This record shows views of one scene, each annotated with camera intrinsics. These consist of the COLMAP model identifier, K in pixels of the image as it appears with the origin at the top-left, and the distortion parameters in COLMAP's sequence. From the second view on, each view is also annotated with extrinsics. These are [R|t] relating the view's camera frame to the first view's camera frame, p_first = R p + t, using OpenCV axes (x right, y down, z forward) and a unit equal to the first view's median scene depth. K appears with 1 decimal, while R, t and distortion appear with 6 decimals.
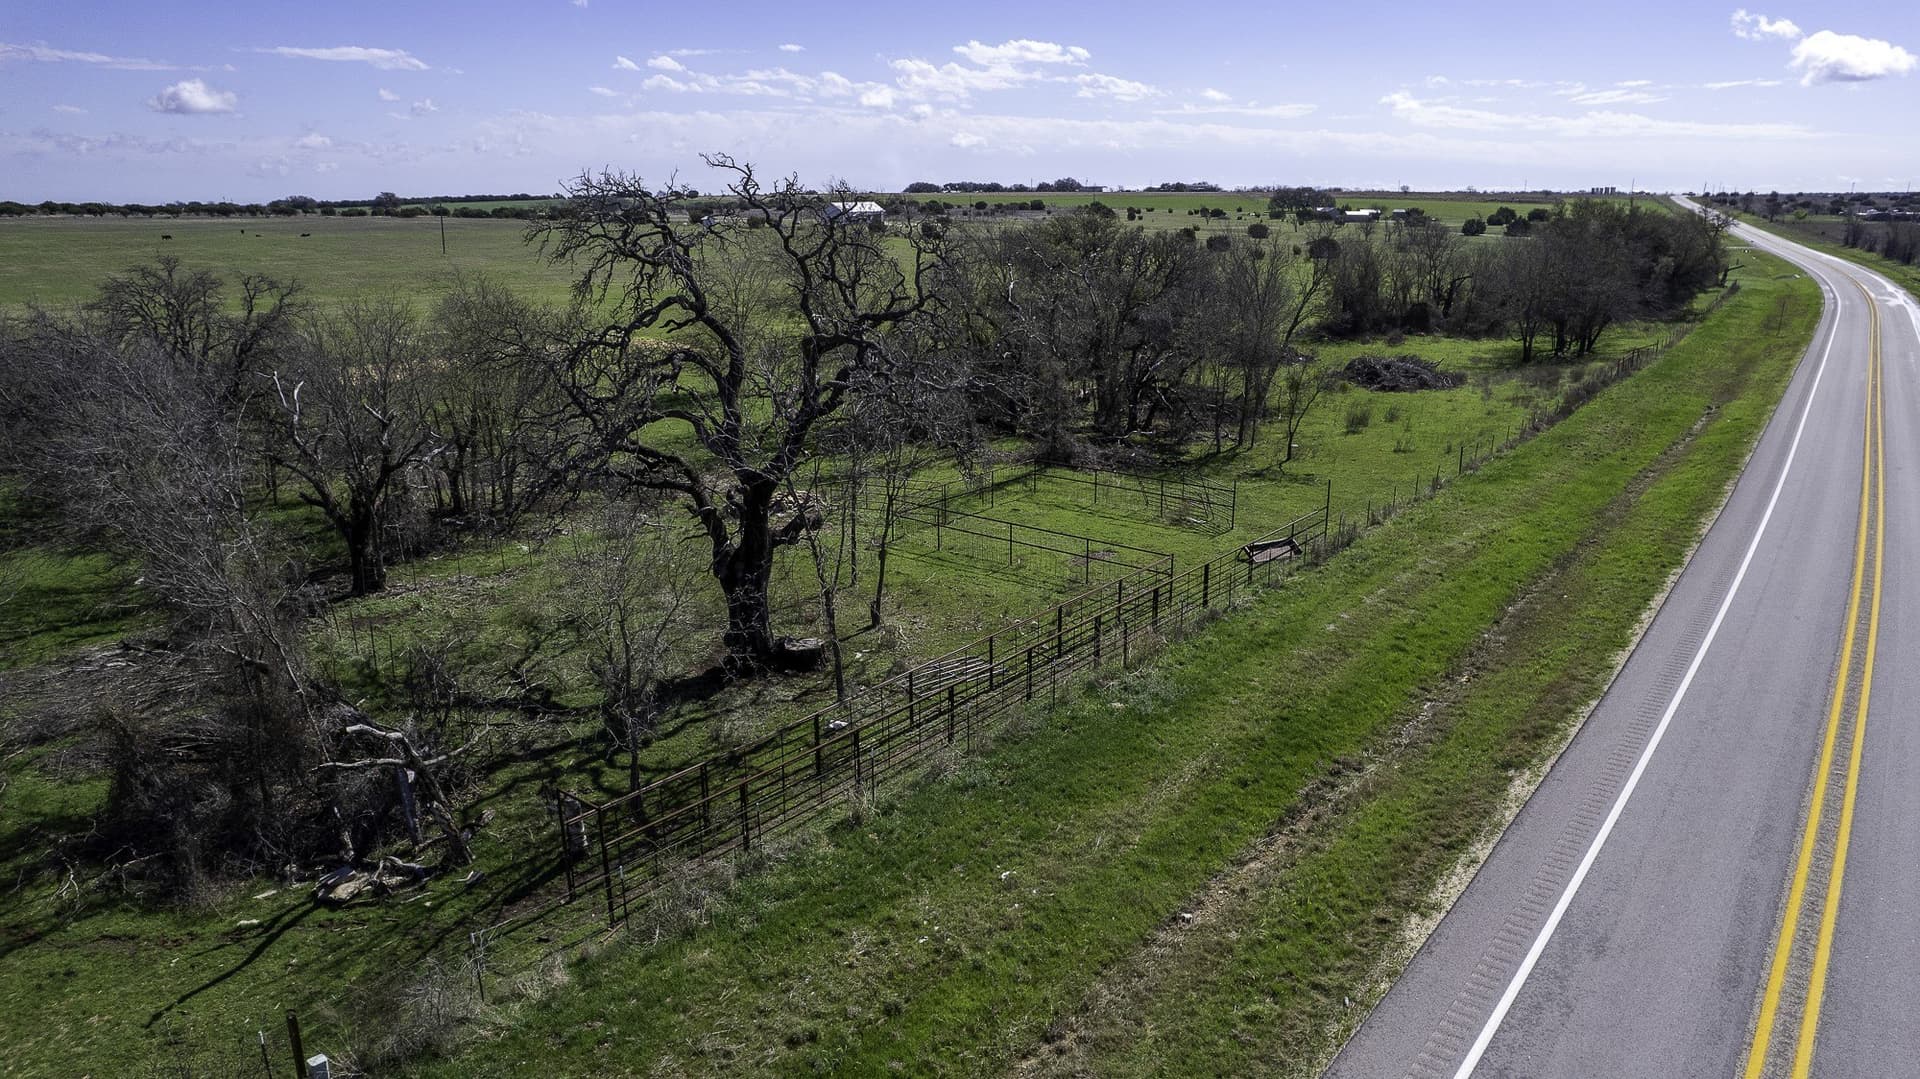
lens RADIAL K [[1237.9, 0, 964.8], [0, 1237.9, 547.0], [0, 0, 1]] dist [-0.081973, 0.074915]
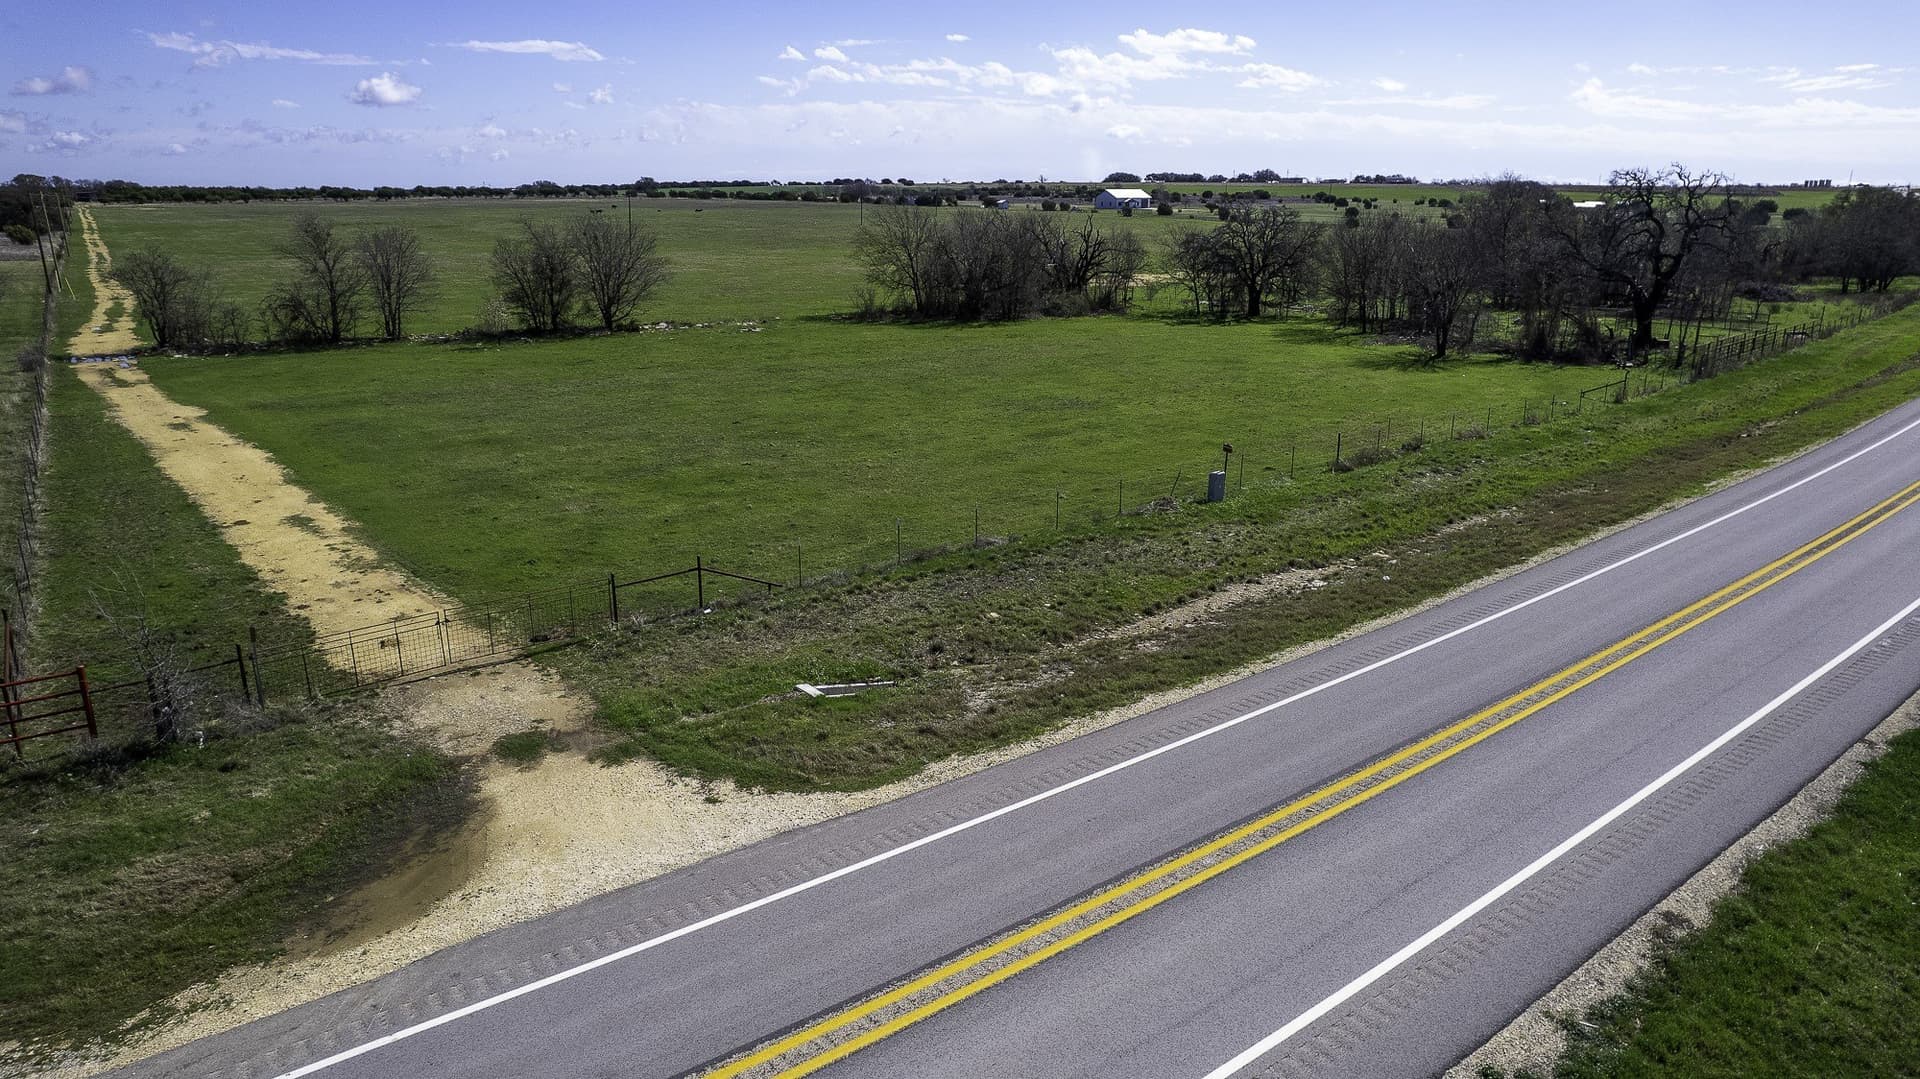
lens RADIAL K [[1237.9, 0, 964.8], [0, 1237.9, 547.0], [0, 0, 1]] dist [-0.081973, 0.074915]
pose [[0.992365, 0.038672, -0.117115, -0.354495], [-0.037822, 0.999240, 0.009471, 0.151804], [0.117392, -0.004969, 0.993073, -0.483163]]
